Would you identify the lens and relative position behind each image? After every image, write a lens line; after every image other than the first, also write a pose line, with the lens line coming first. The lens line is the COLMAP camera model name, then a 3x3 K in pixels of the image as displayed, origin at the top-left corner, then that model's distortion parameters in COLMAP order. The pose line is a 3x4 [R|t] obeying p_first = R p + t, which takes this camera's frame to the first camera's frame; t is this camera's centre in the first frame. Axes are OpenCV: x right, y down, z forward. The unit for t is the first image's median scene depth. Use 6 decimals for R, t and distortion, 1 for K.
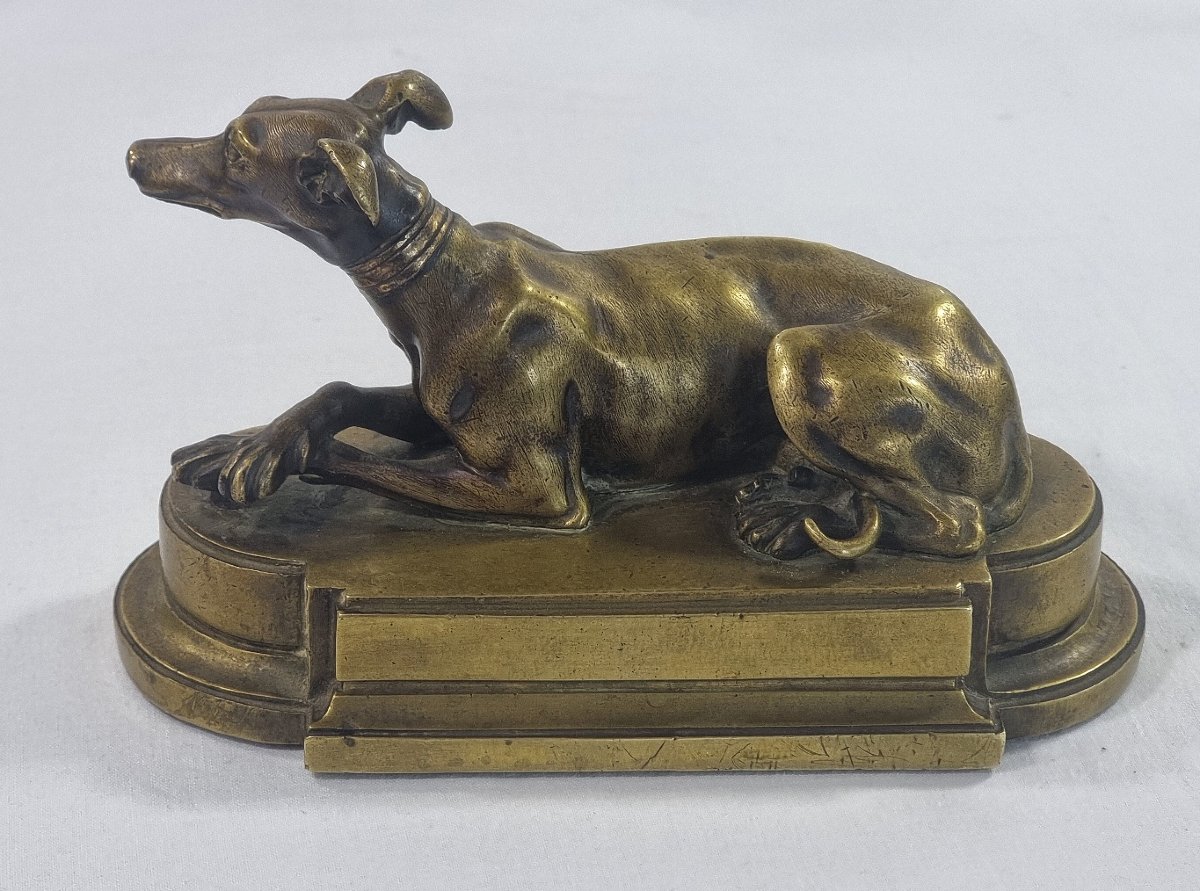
lens RADIAL K [[2867.2, 0, 600.0], [0, 2867.2, 445.5], [0, 0, 1]] dist [-0.948011, 20.225767]
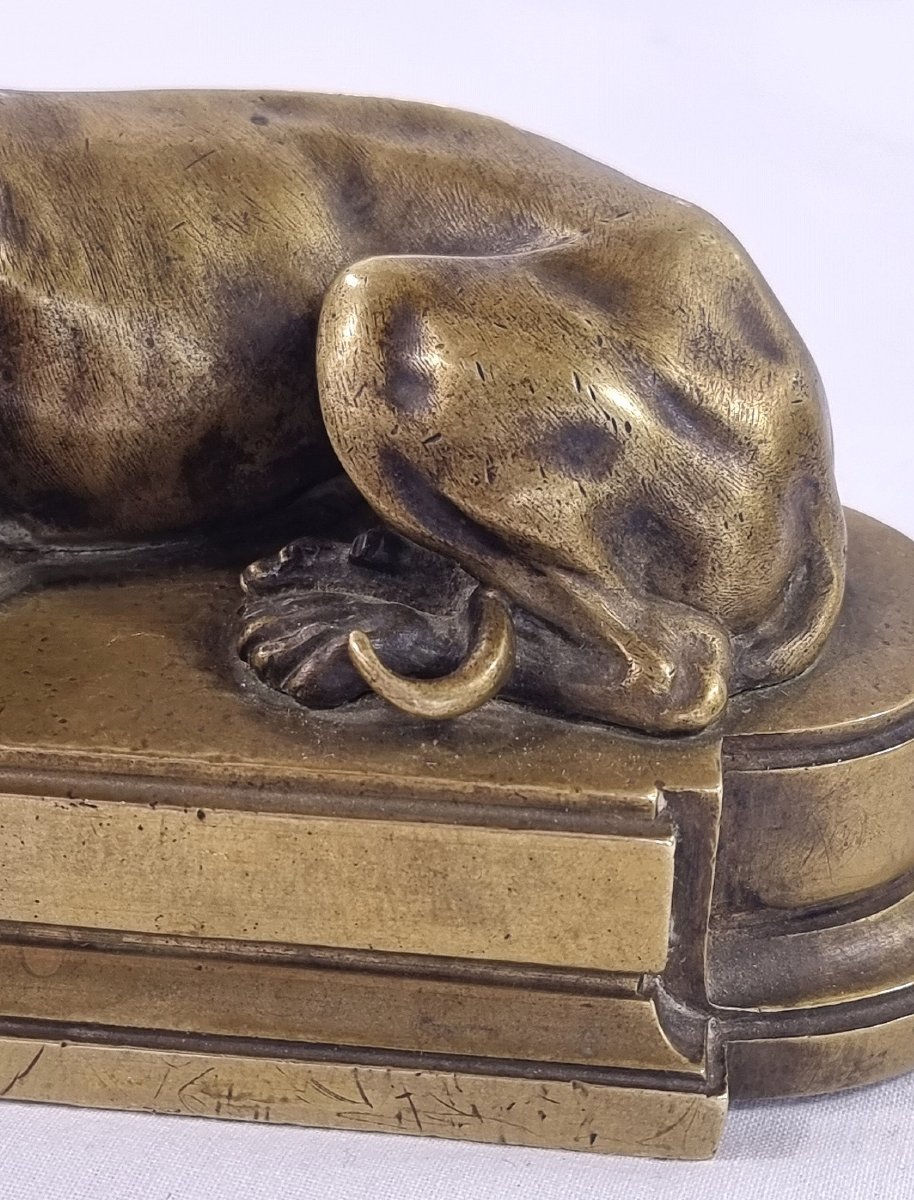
lens RADIAL K [[2659.0, 0, 457.0], [0, 2659.0, 600.0], [0, 0, 1]] dist [0.030663, 0.317503]
pose [[0.993371, 0.086341, -0.075892, 0.123541], [-0.085020, 0.996169, 0.020484, 0.009146], [0.077370, -0.013896, 0.996906, 0.531612]]
